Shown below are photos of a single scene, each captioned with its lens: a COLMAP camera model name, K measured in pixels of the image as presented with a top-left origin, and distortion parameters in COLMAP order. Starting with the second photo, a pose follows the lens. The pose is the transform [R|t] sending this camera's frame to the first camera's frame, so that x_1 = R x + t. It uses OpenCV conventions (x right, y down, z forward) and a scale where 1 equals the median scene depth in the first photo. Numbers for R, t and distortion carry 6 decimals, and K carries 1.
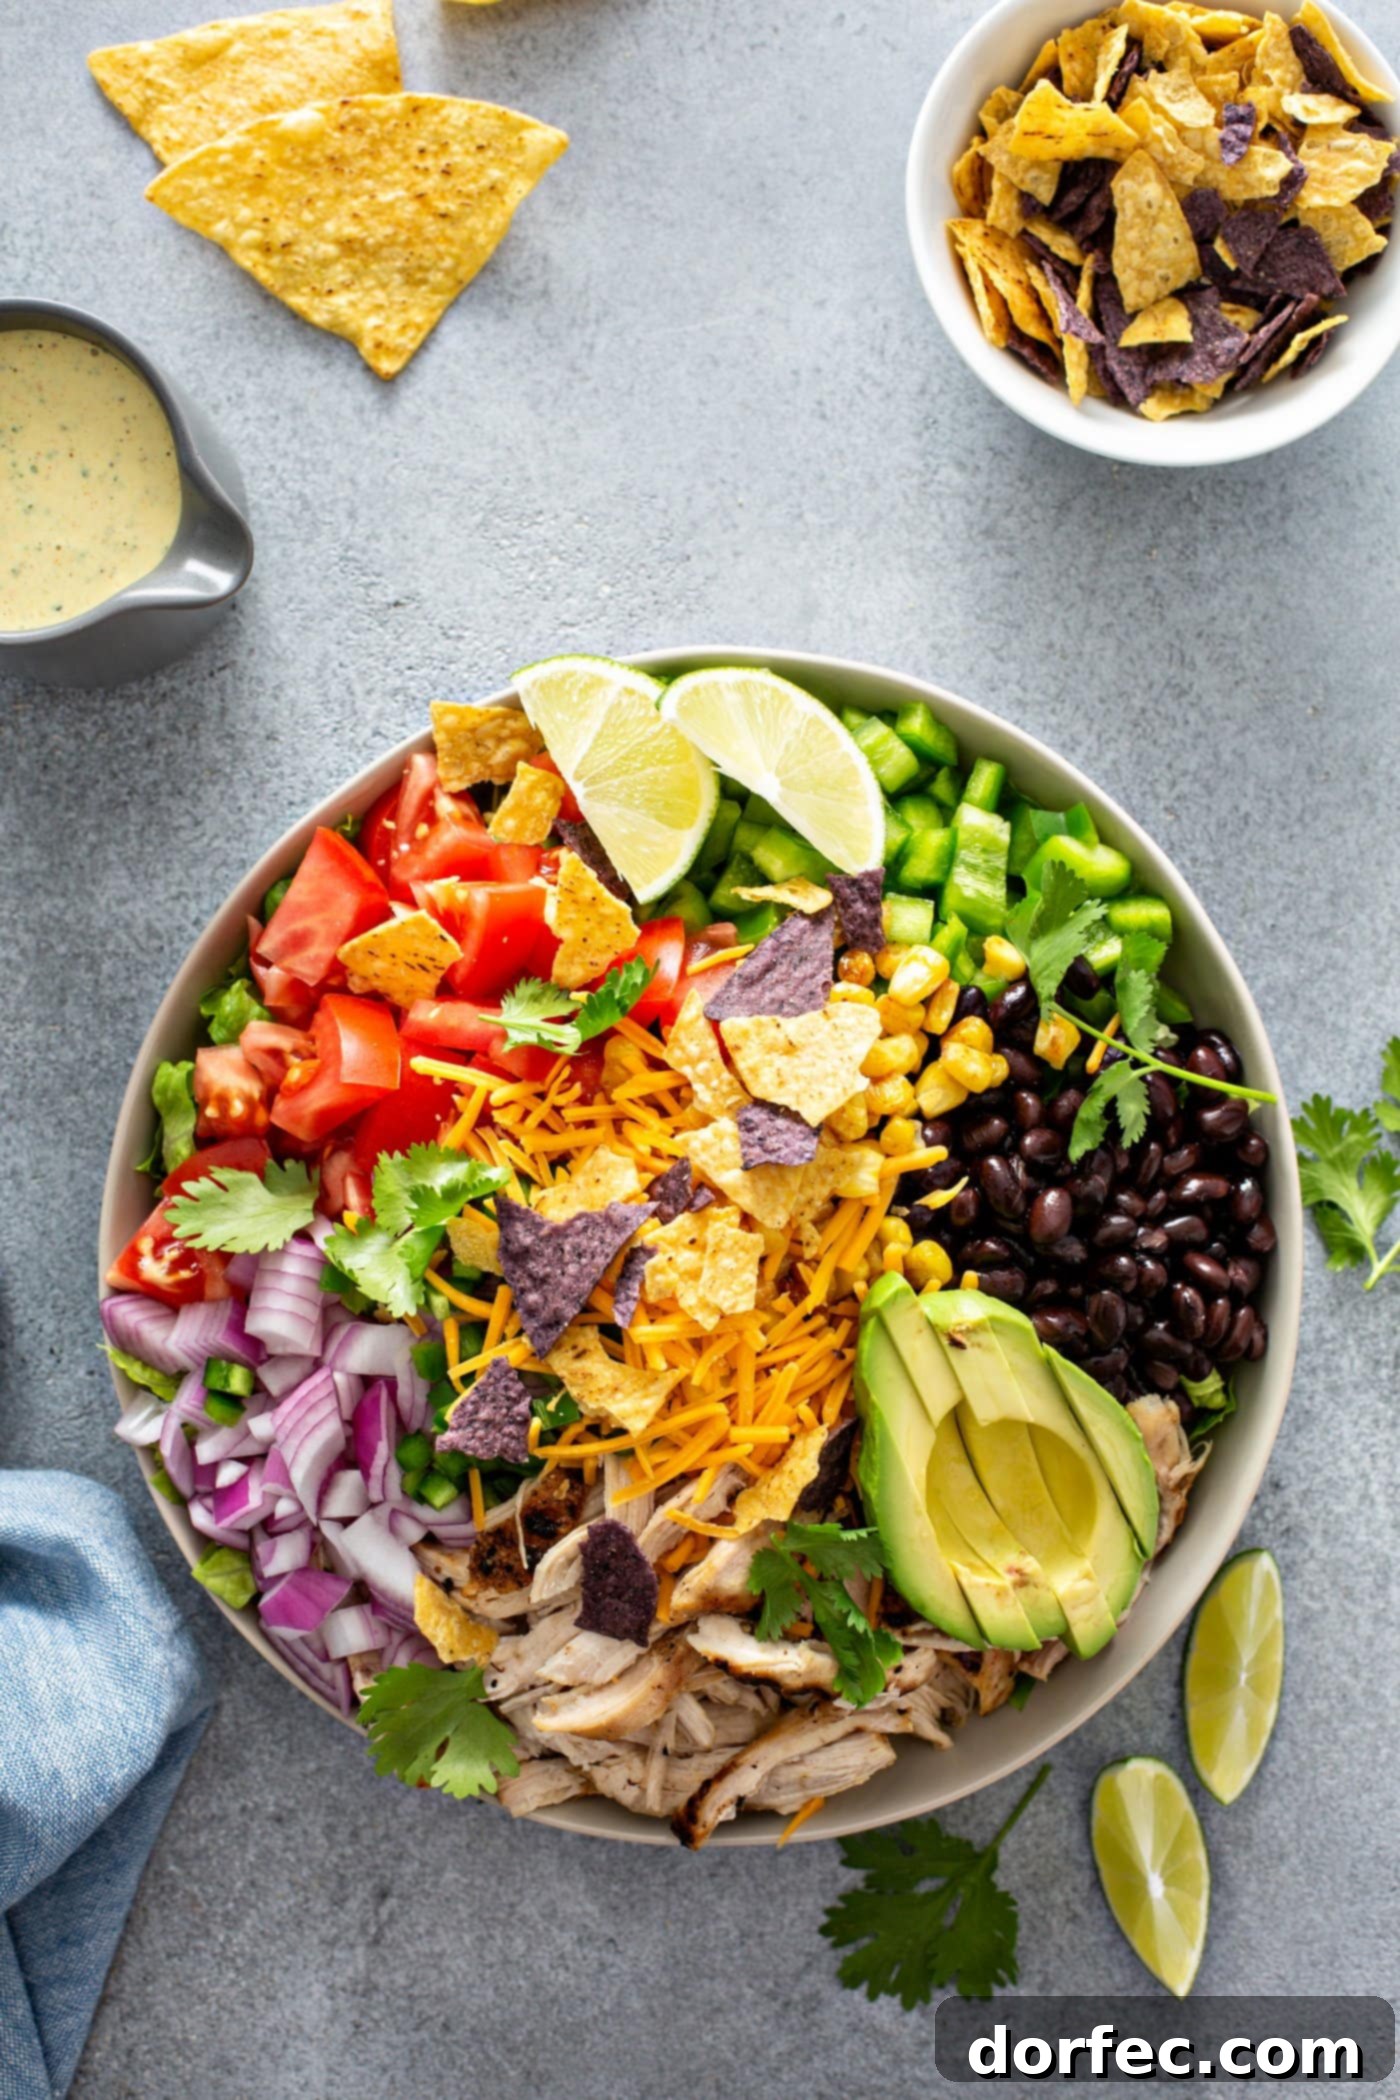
lens RADIAL K [[7281.3, 0, 700.0], [0, 7281.3, 1050.0], [0, 0, 1]] dist [-0.012139, -0.680981]
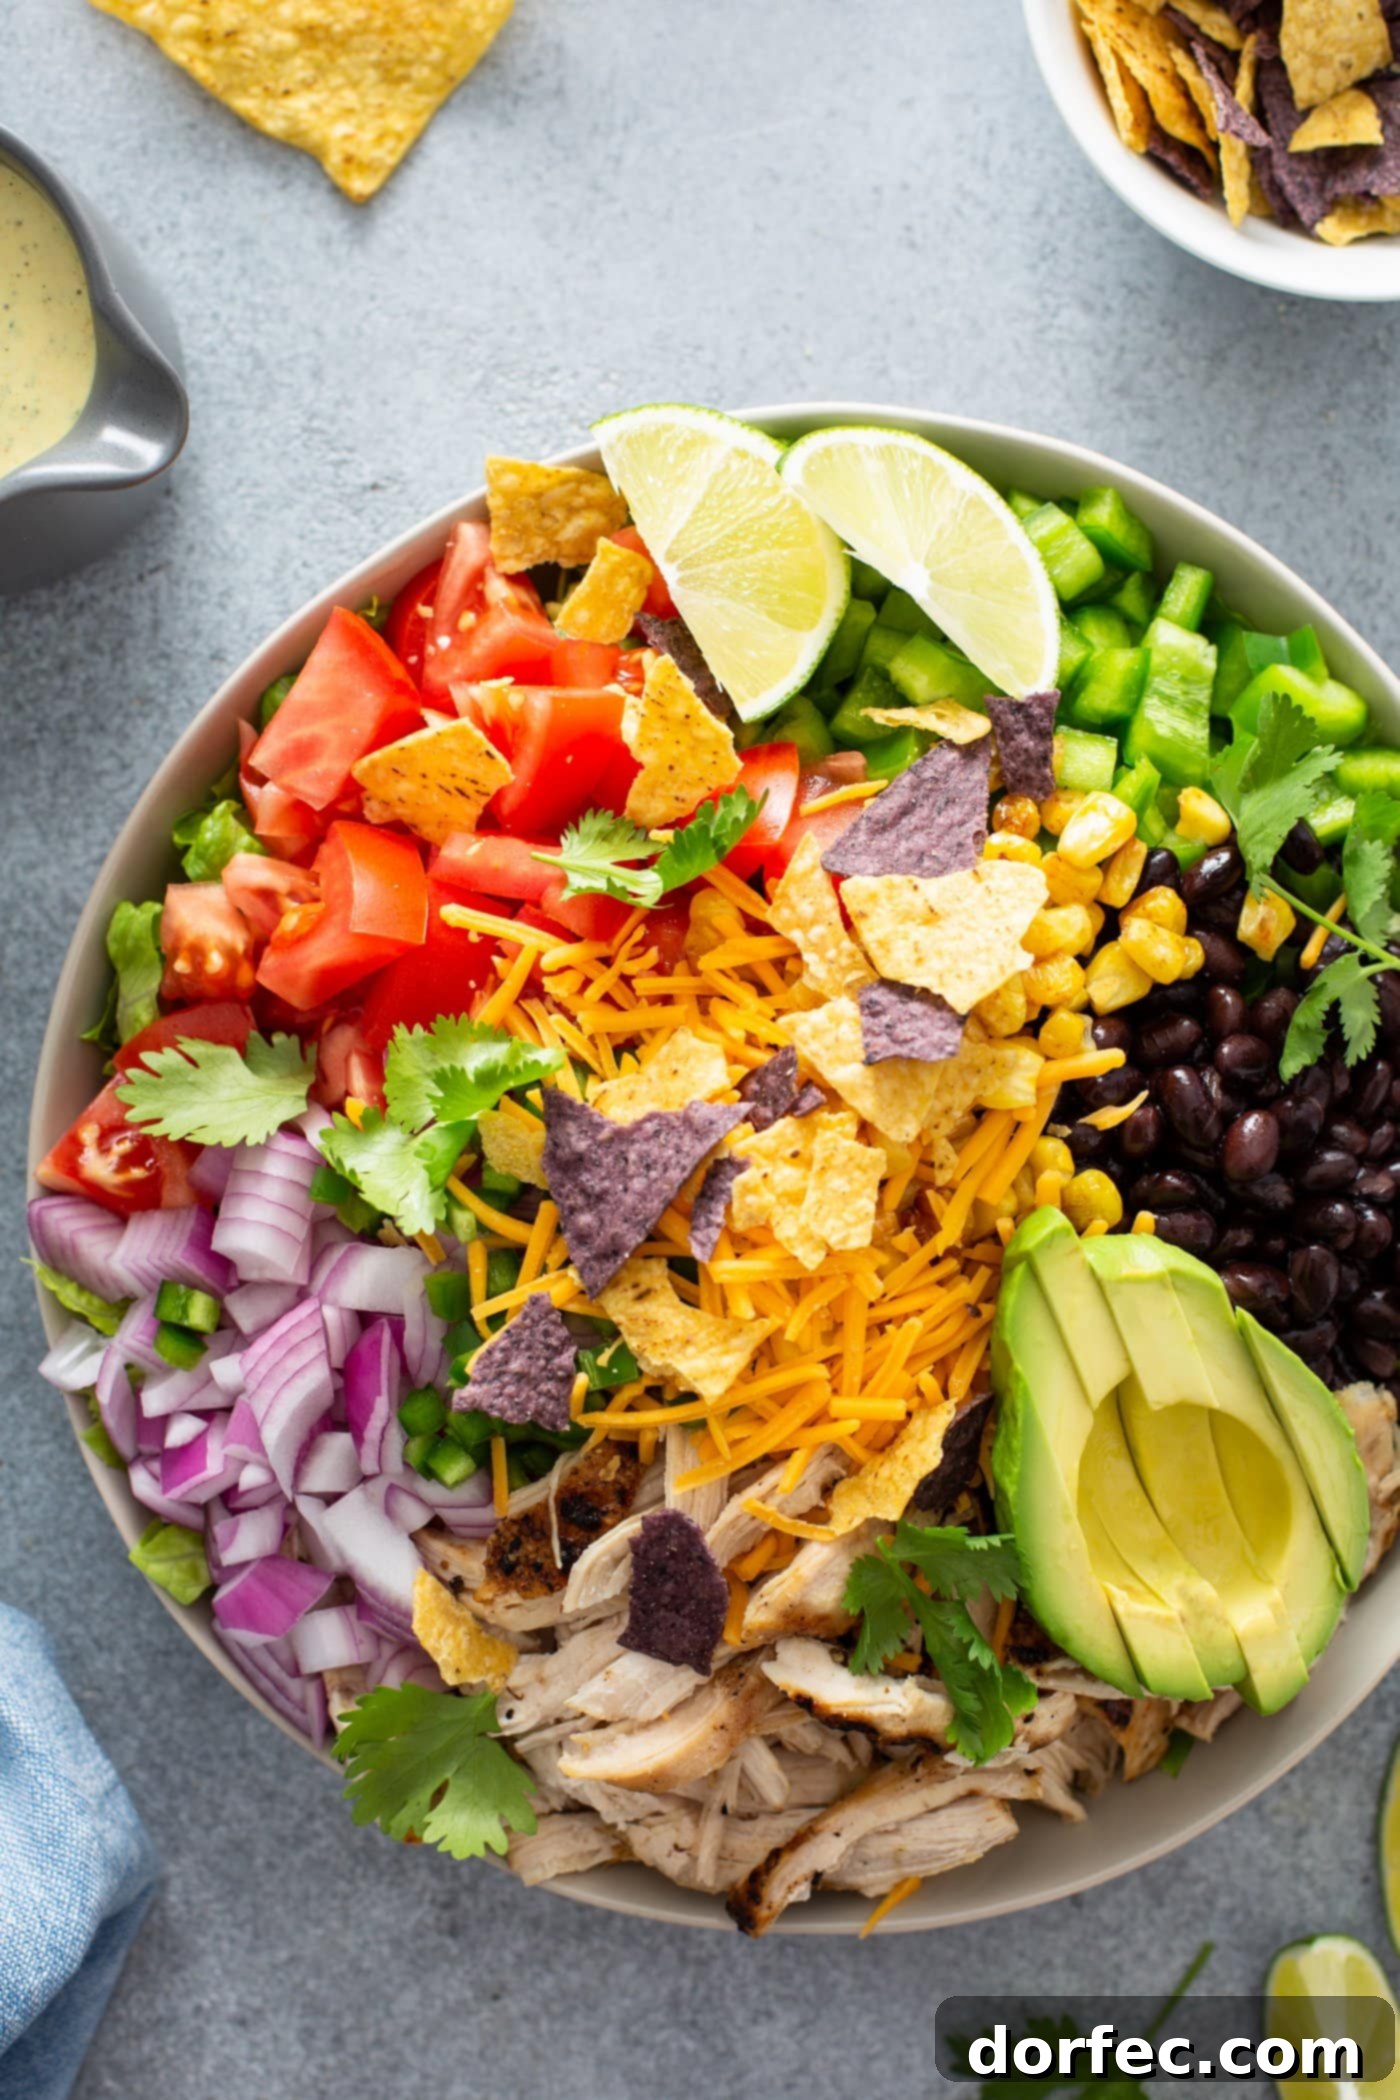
lens RADIAL K [[7281.3, 0, 700.0], [0, 7281.3, 1050.0], [0, 0, 1]] dist [-0.012139, -0.680981]
pose [[0.998939, 0.045190, 0.008906, -0.018202], [-0.045115, 0.998946, -0.008493, 0.021735], [-0.009280, 0.008082, 0.999924, 0.219605]]
